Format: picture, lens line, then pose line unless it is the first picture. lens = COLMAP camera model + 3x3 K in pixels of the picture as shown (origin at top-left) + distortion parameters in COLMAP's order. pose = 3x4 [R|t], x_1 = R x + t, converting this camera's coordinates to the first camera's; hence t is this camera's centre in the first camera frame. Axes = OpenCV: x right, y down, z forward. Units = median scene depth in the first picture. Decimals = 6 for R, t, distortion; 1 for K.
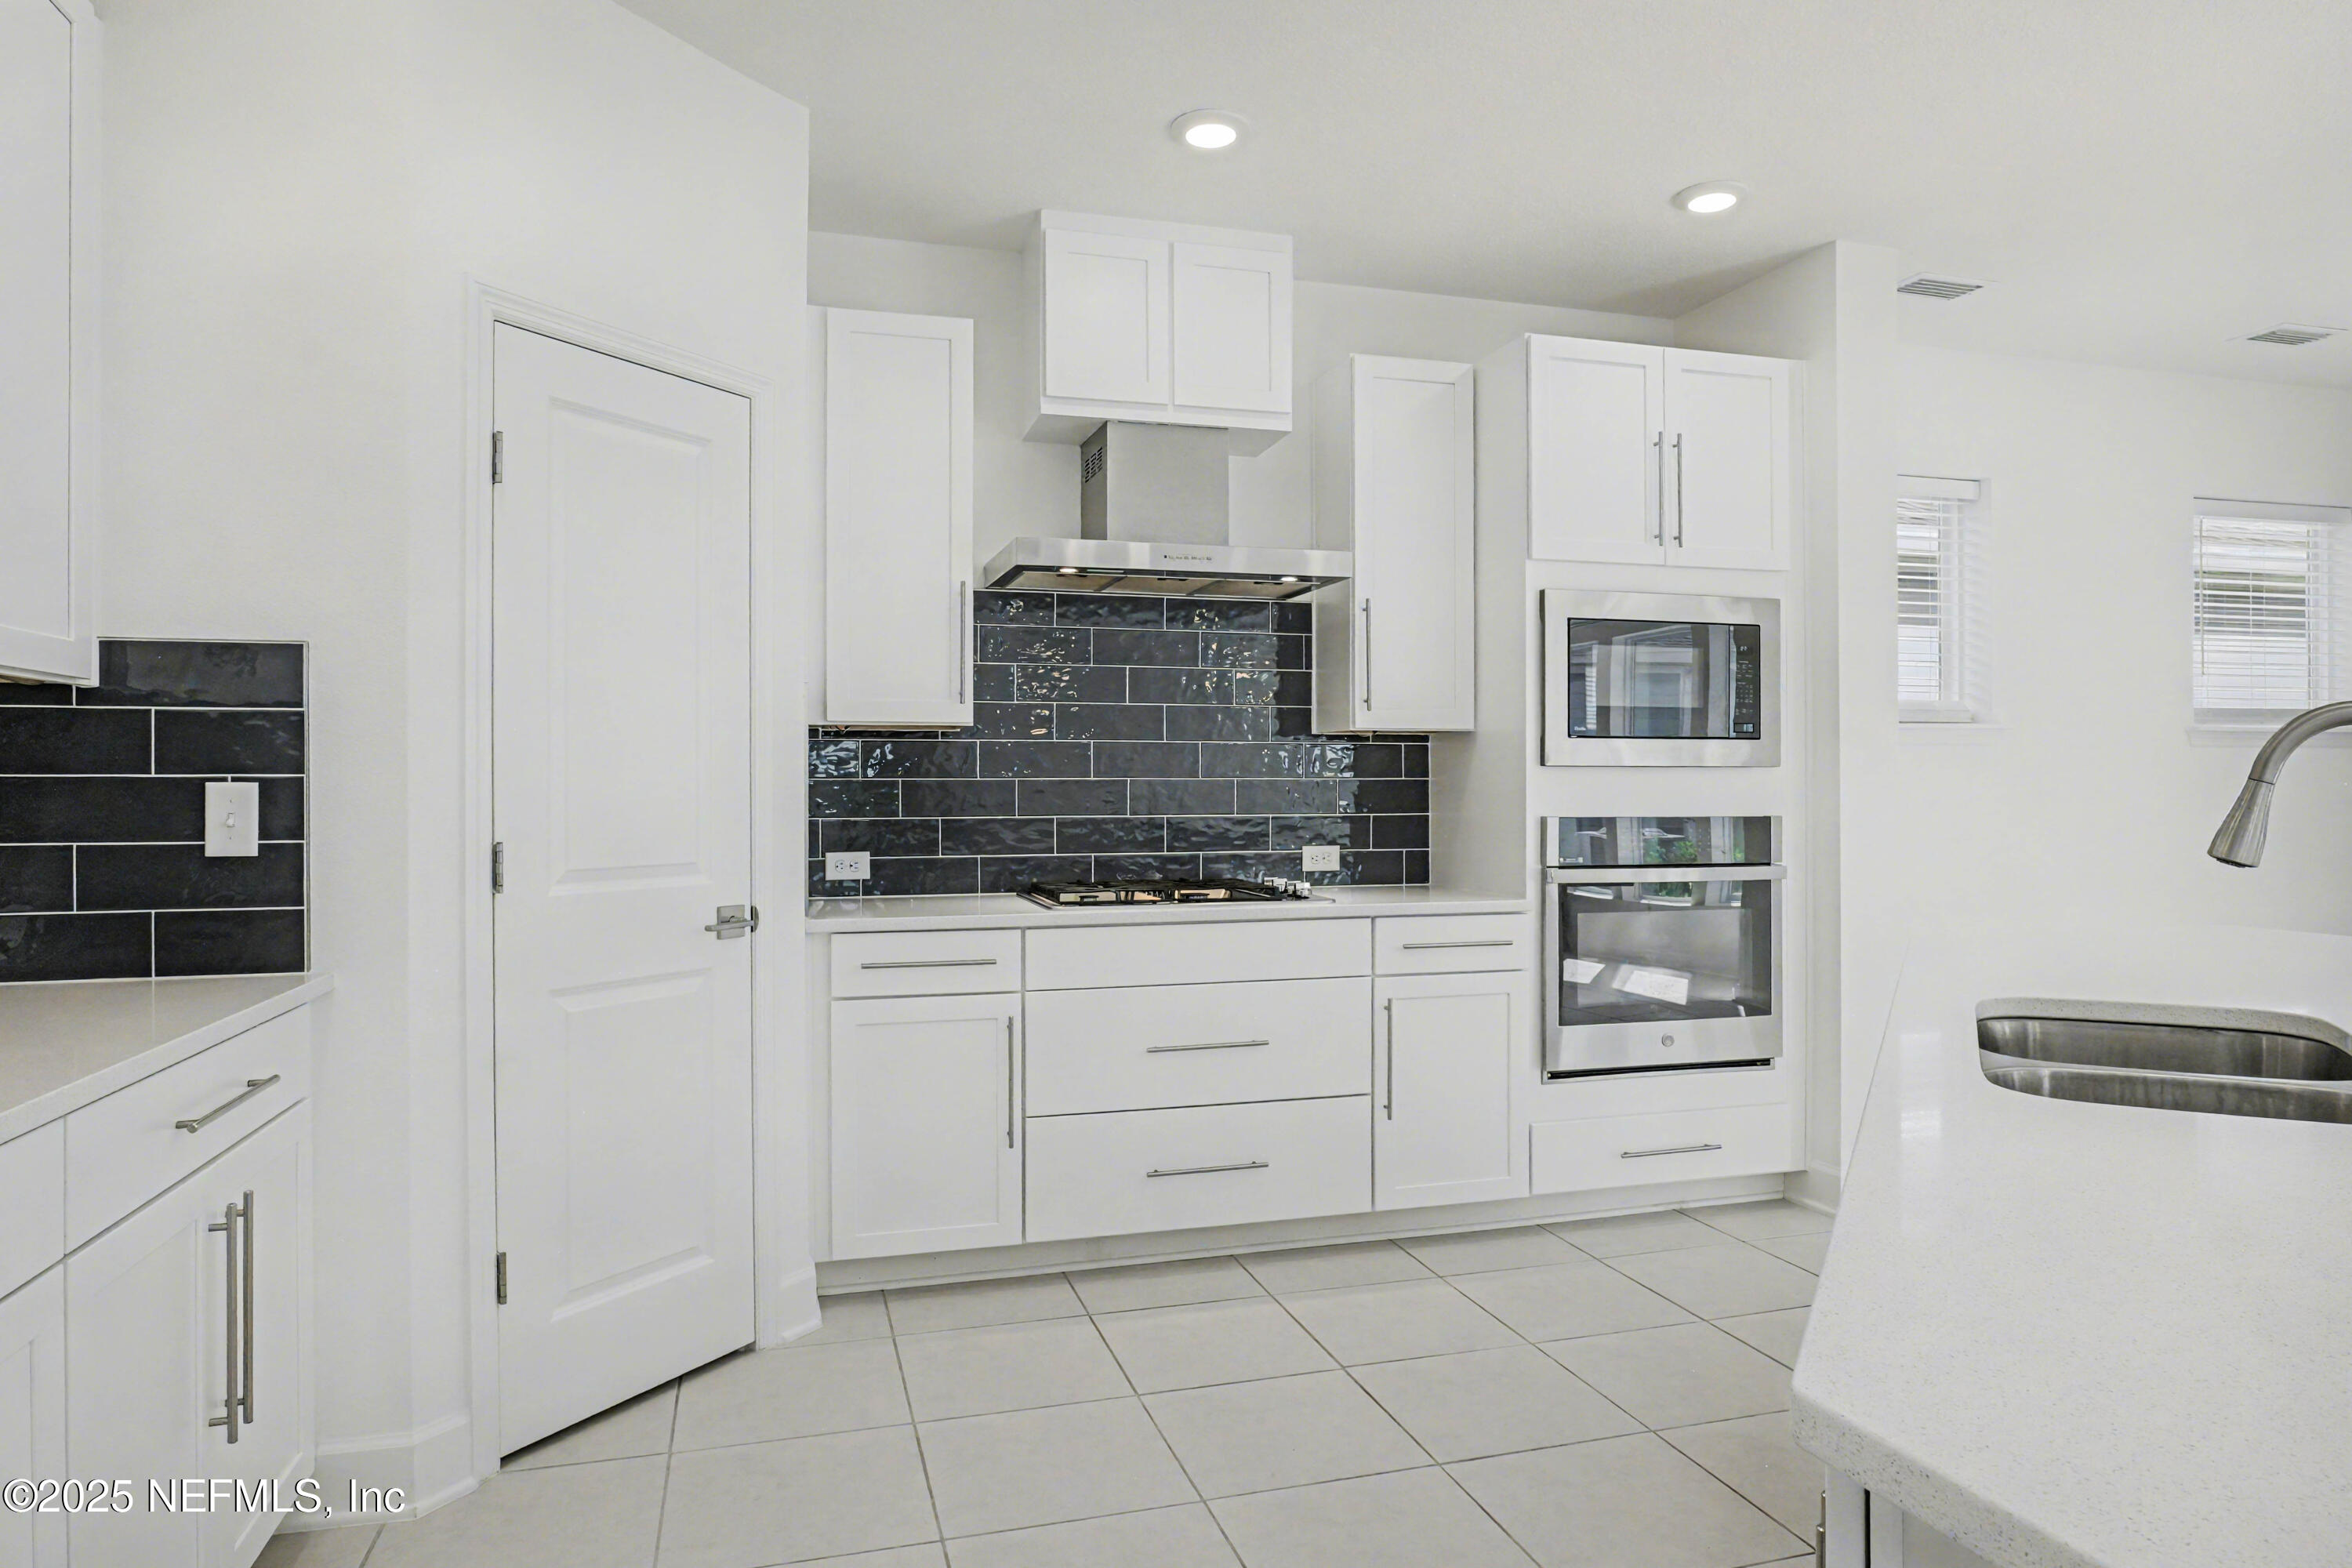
lens RADIAL K [[1411.1, 0, 1162.3], [0, 1411.1, 779.8], [0, 0, 1]] dist [-0.006878, -0.000810]
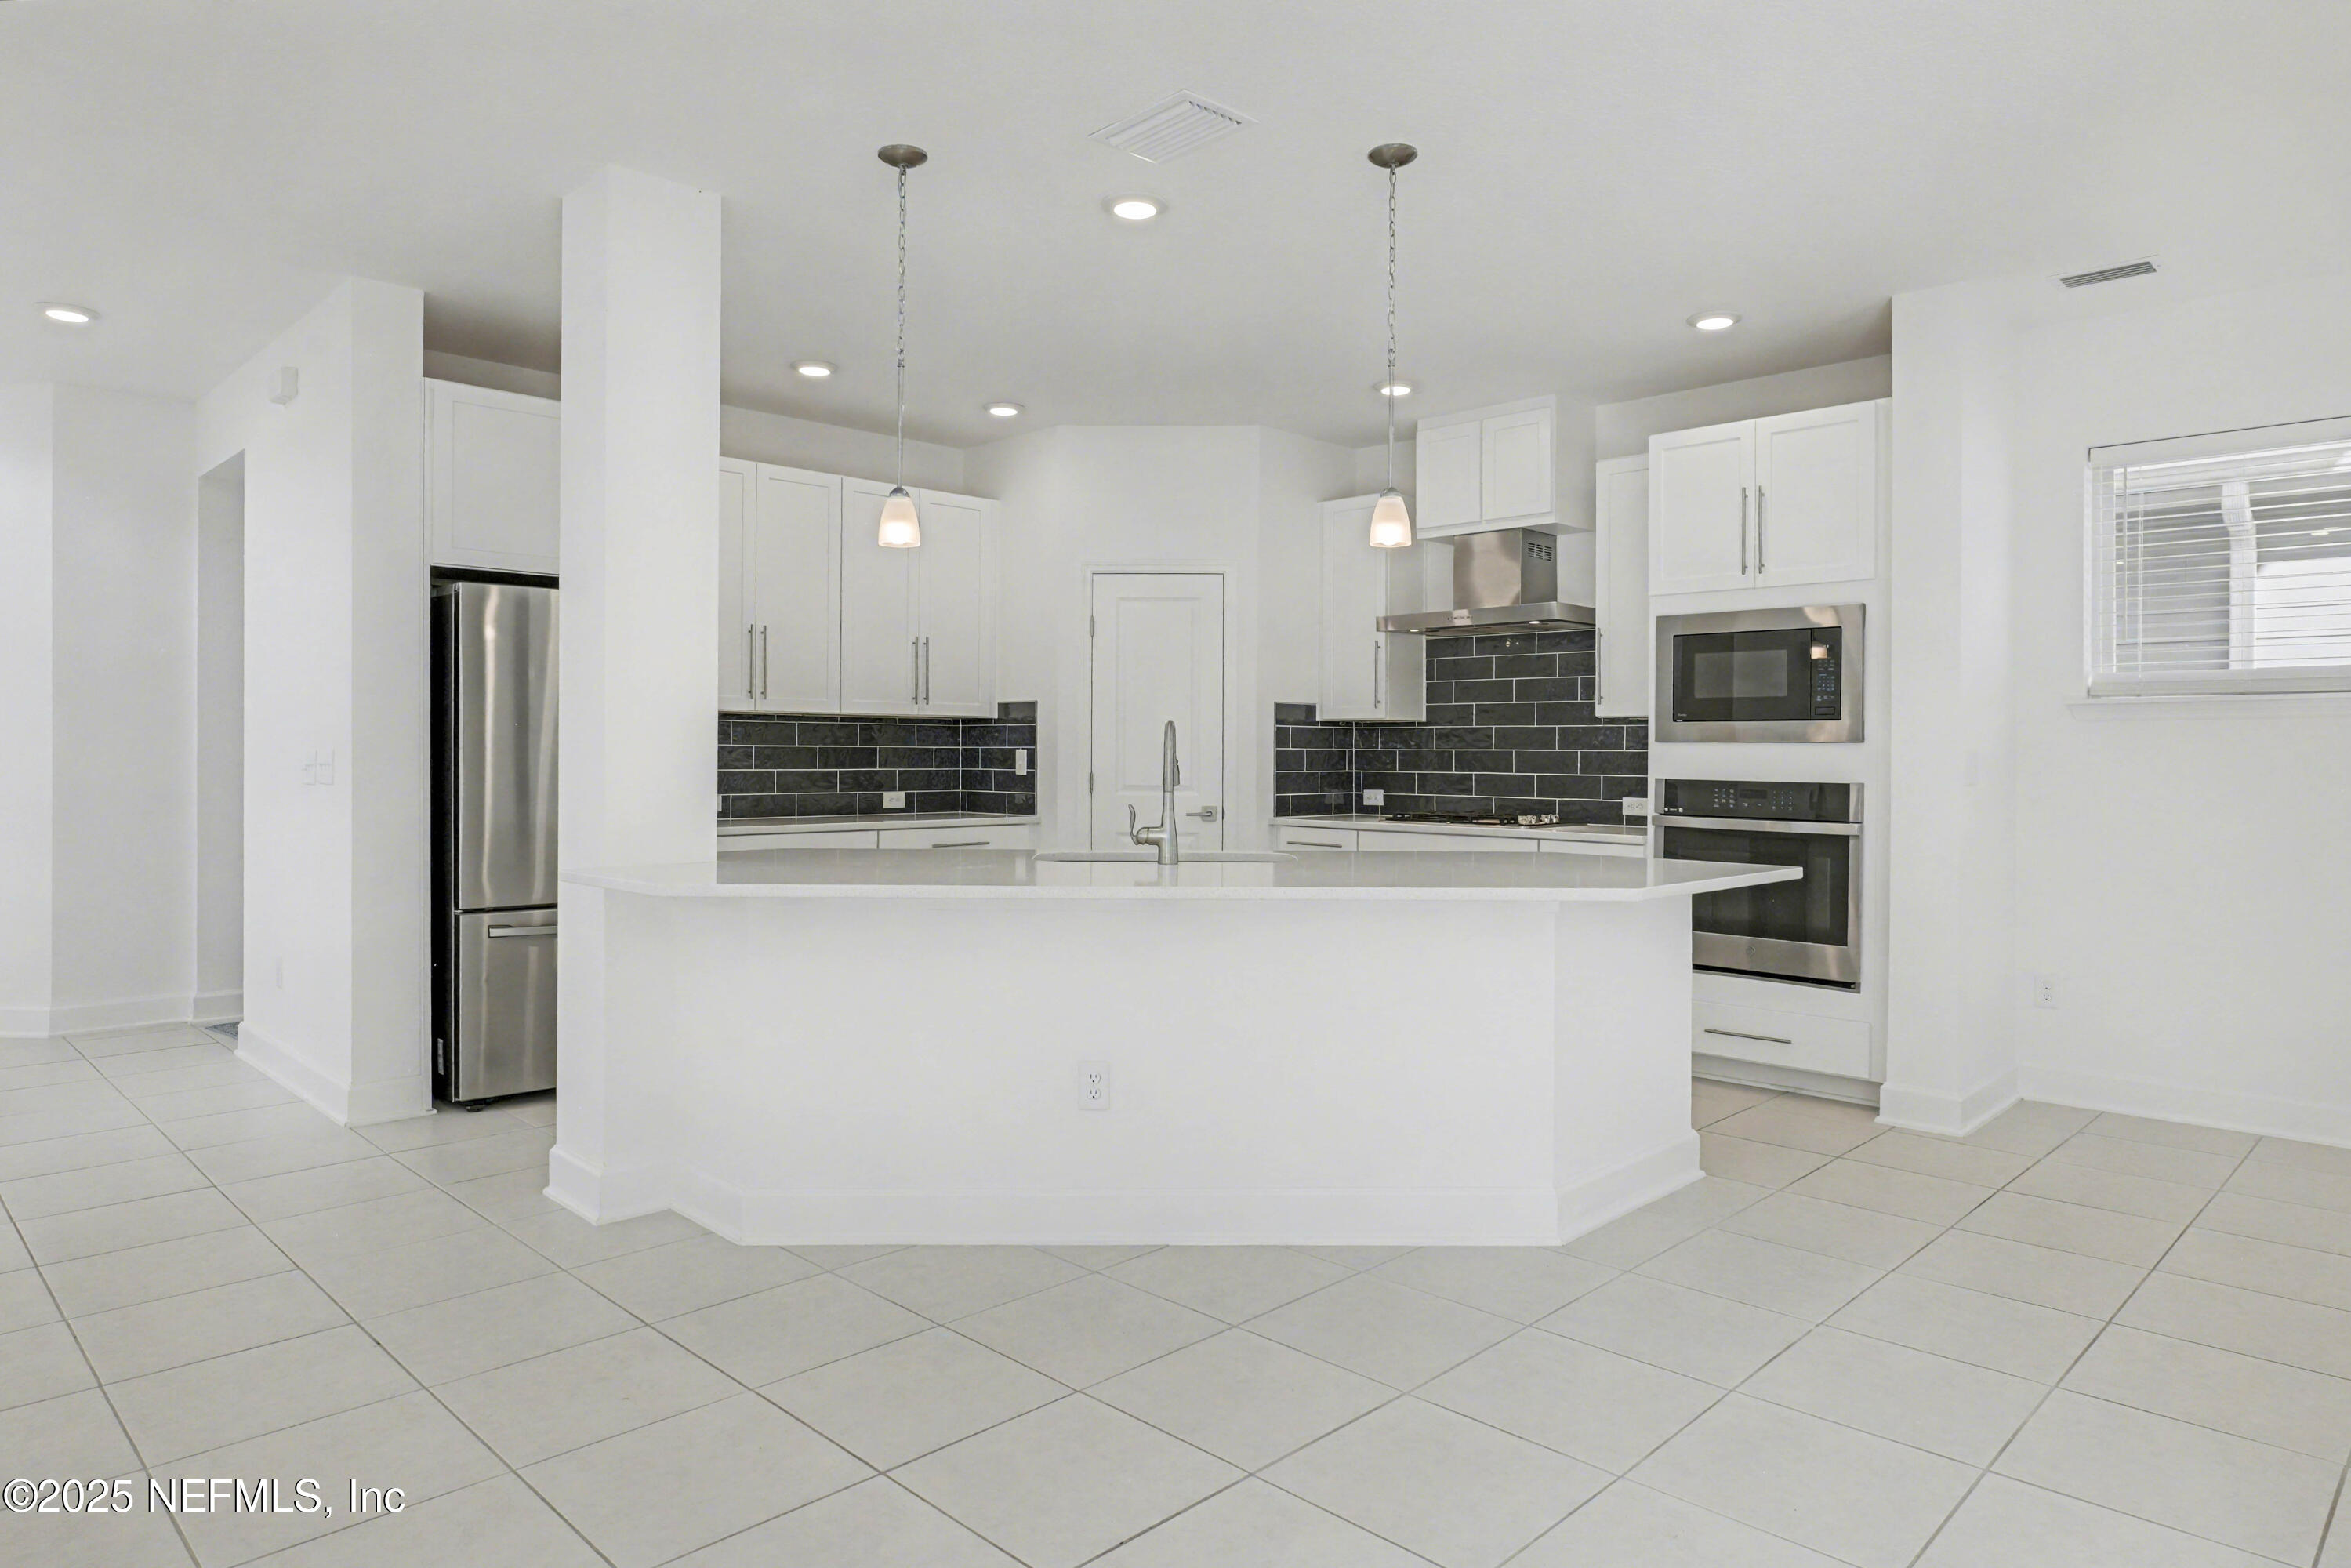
lens RADIAL K [[1410.6, 0, 1161.8], [0, 1410.6, 779.8], [0, 0, 1]] dist [-0.006878, -0.000810]
pose [[0.488933, 0.023053, -0.872017, 1.238793], [-0.003893, 0.999698, 0.024246, -0.004478], [0.872313, -0.008459, 0.488875, -0.117509]]
